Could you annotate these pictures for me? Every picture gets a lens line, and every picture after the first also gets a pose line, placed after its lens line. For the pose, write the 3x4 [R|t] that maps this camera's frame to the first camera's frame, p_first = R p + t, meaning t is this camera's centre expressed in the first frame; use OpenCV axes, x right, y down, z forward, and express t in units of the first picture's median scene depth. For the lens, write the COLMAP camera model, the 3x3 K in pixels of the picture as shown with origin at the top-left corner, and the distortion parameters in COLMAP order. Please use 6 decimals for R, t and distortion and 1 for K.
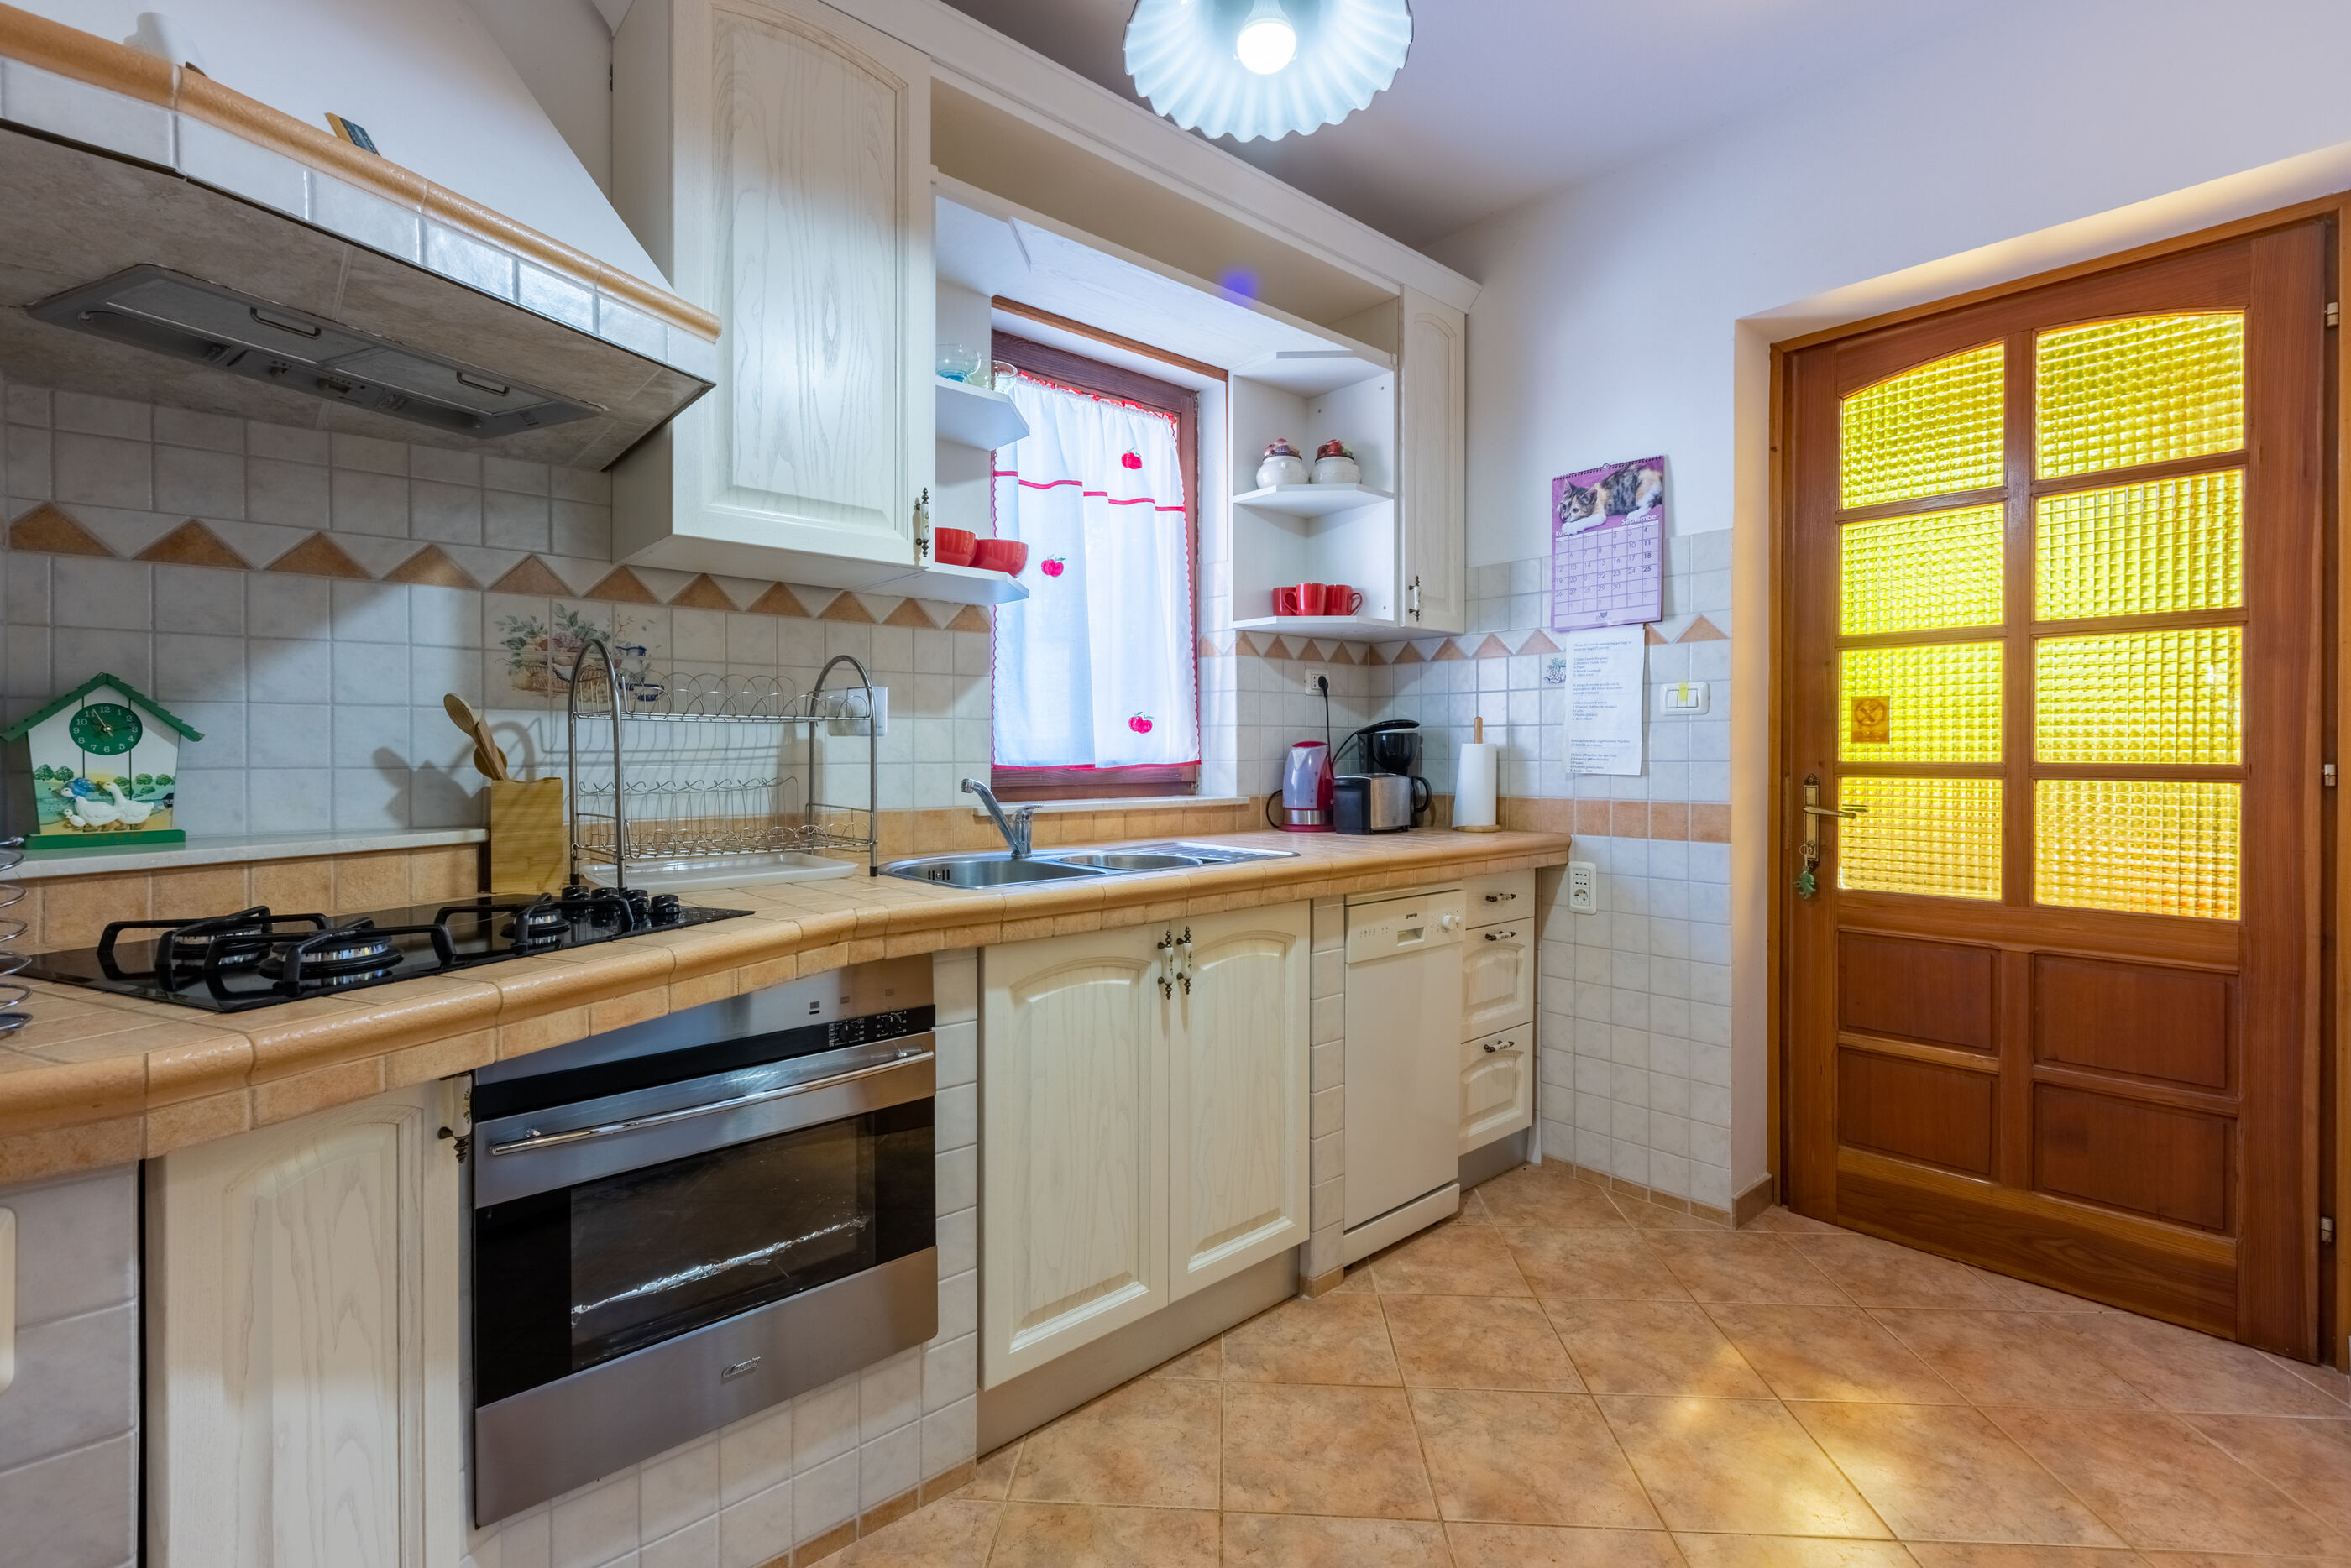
lens RADIAL K [[1051.3, 0, 1181.1], [0, 1051.3, 754.5], [0, 0, 1]] dist [0.001362, 0.000935]
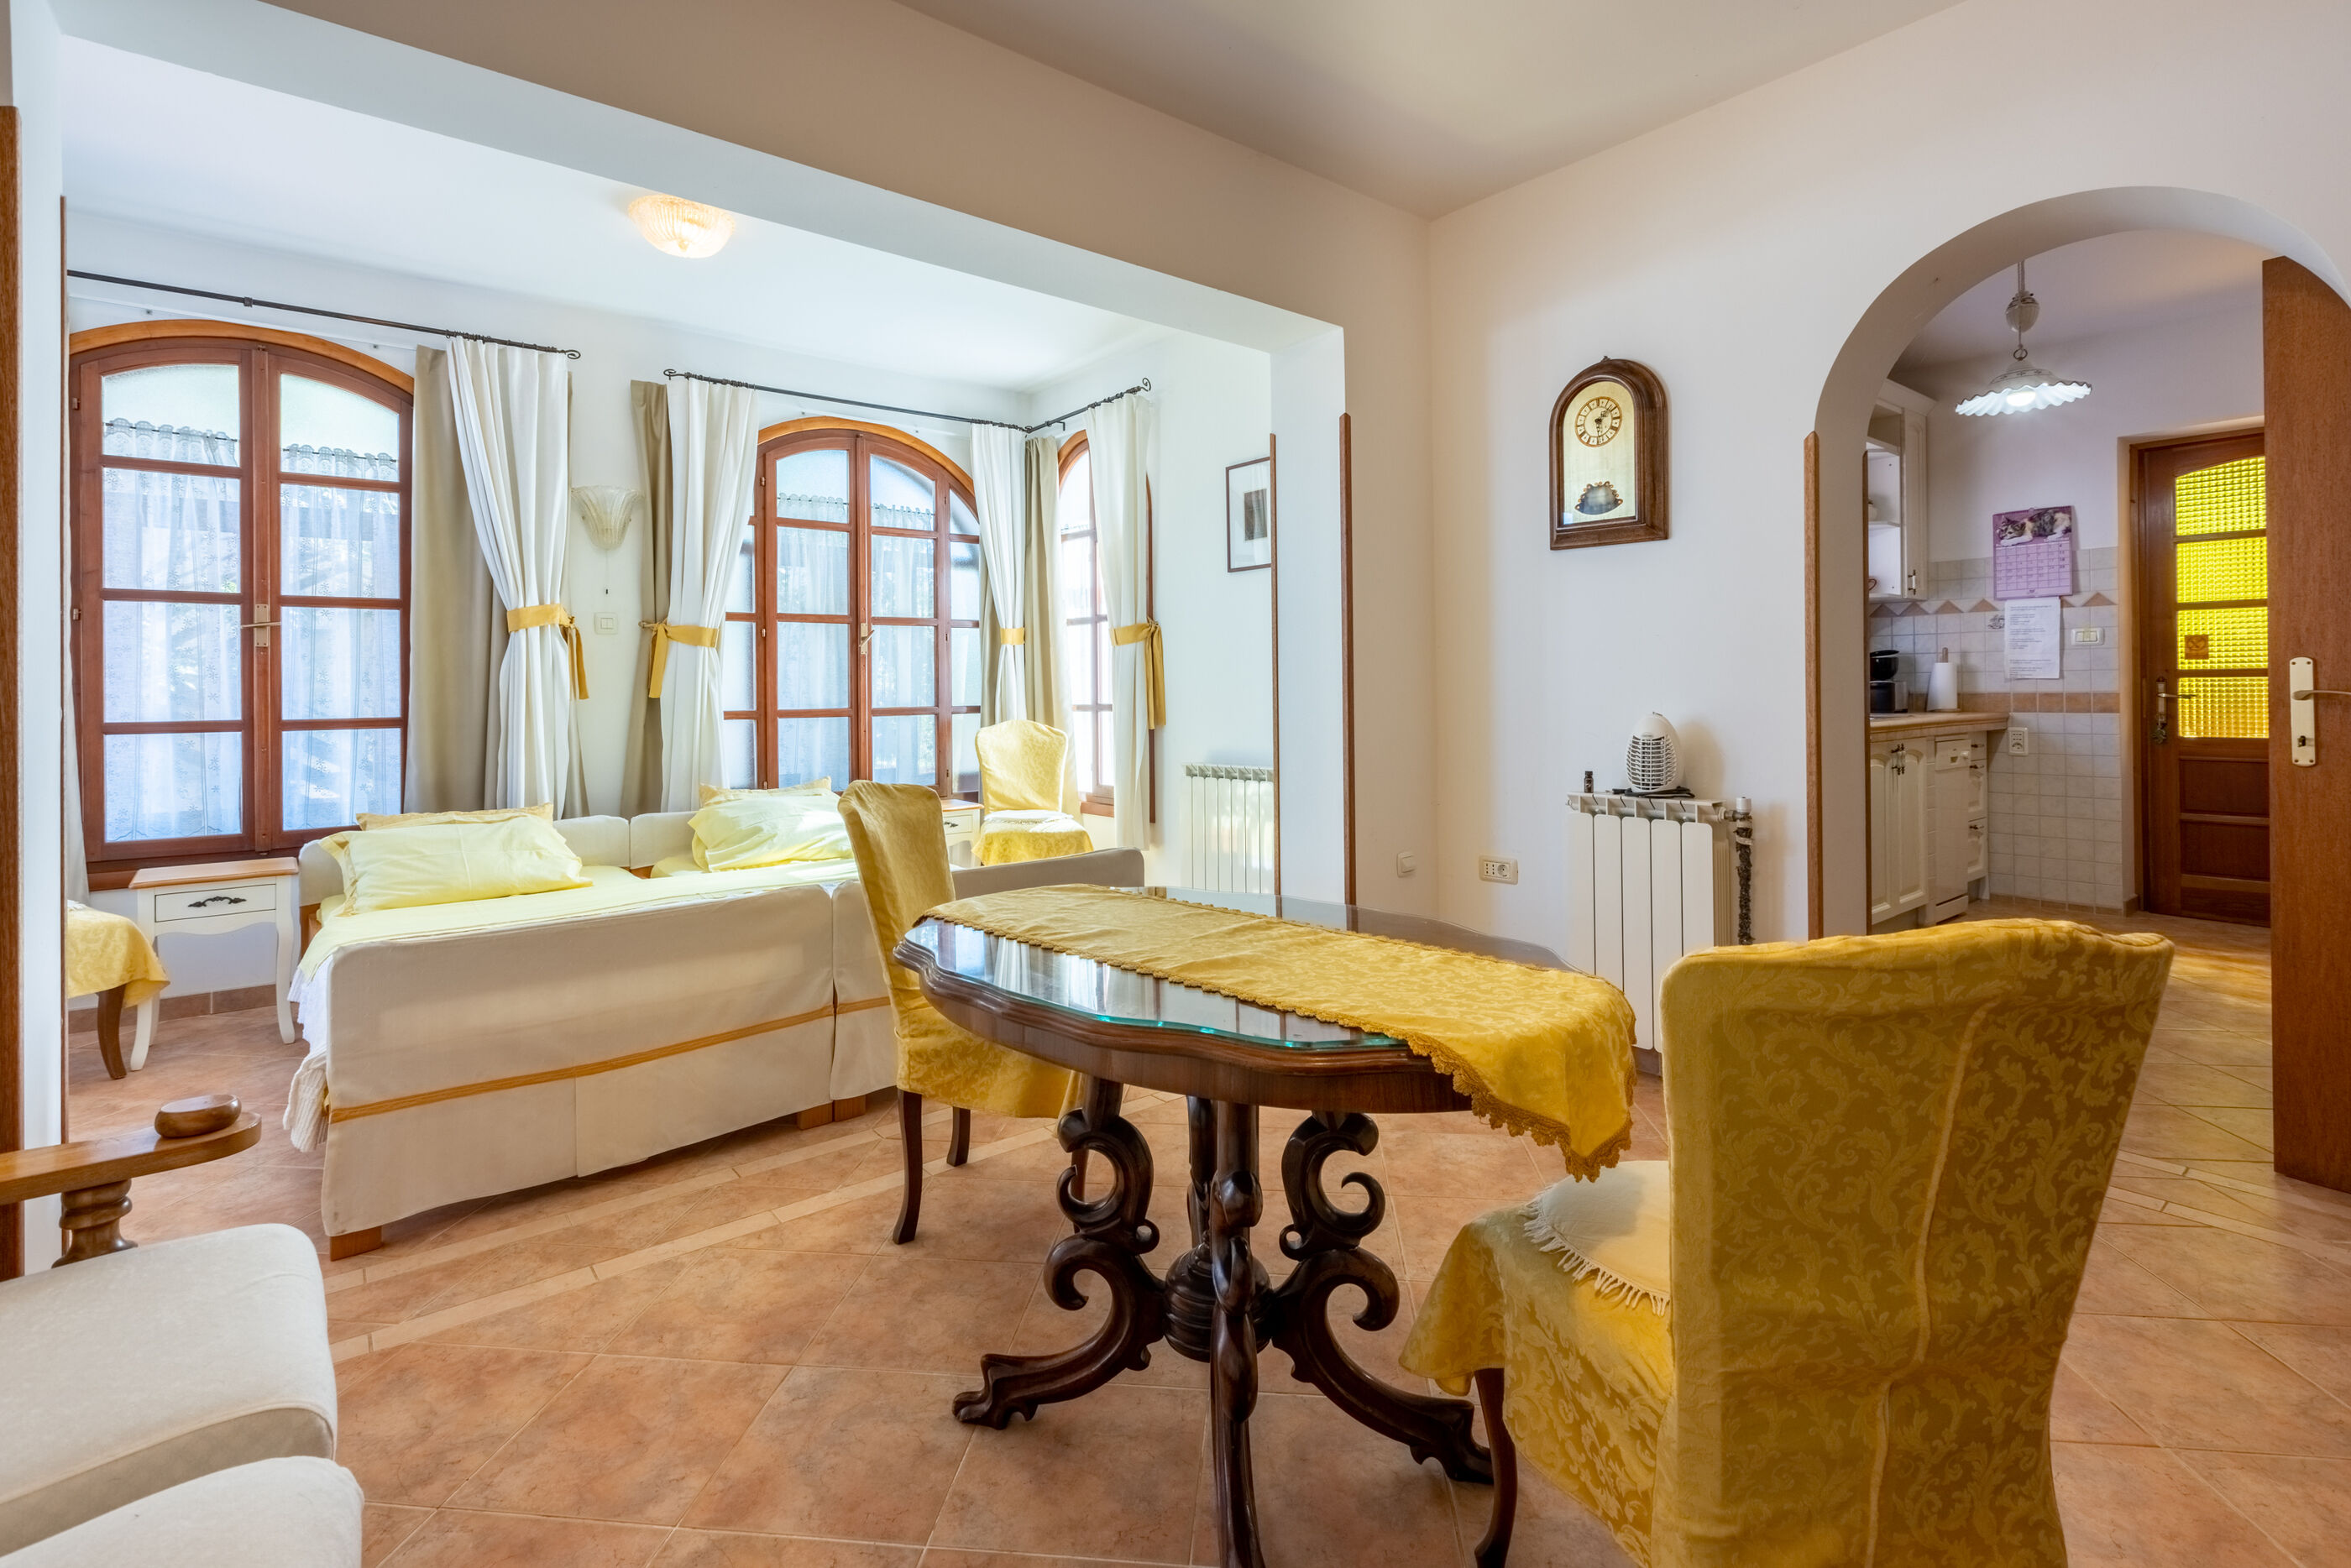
lens RADIAL K [[1073.4, 0, 1163.8], [0, 1073.4, 684.3], [0, 0, 1]] dist [0.001406, -0.000205]
pose [[0.998613, -0.007616, -0.052103, -1.042683], [0.007030, 0.999910, -0.011428, 0.041018], [0.052186, 0.011046, 0.998576, -0.972600]]
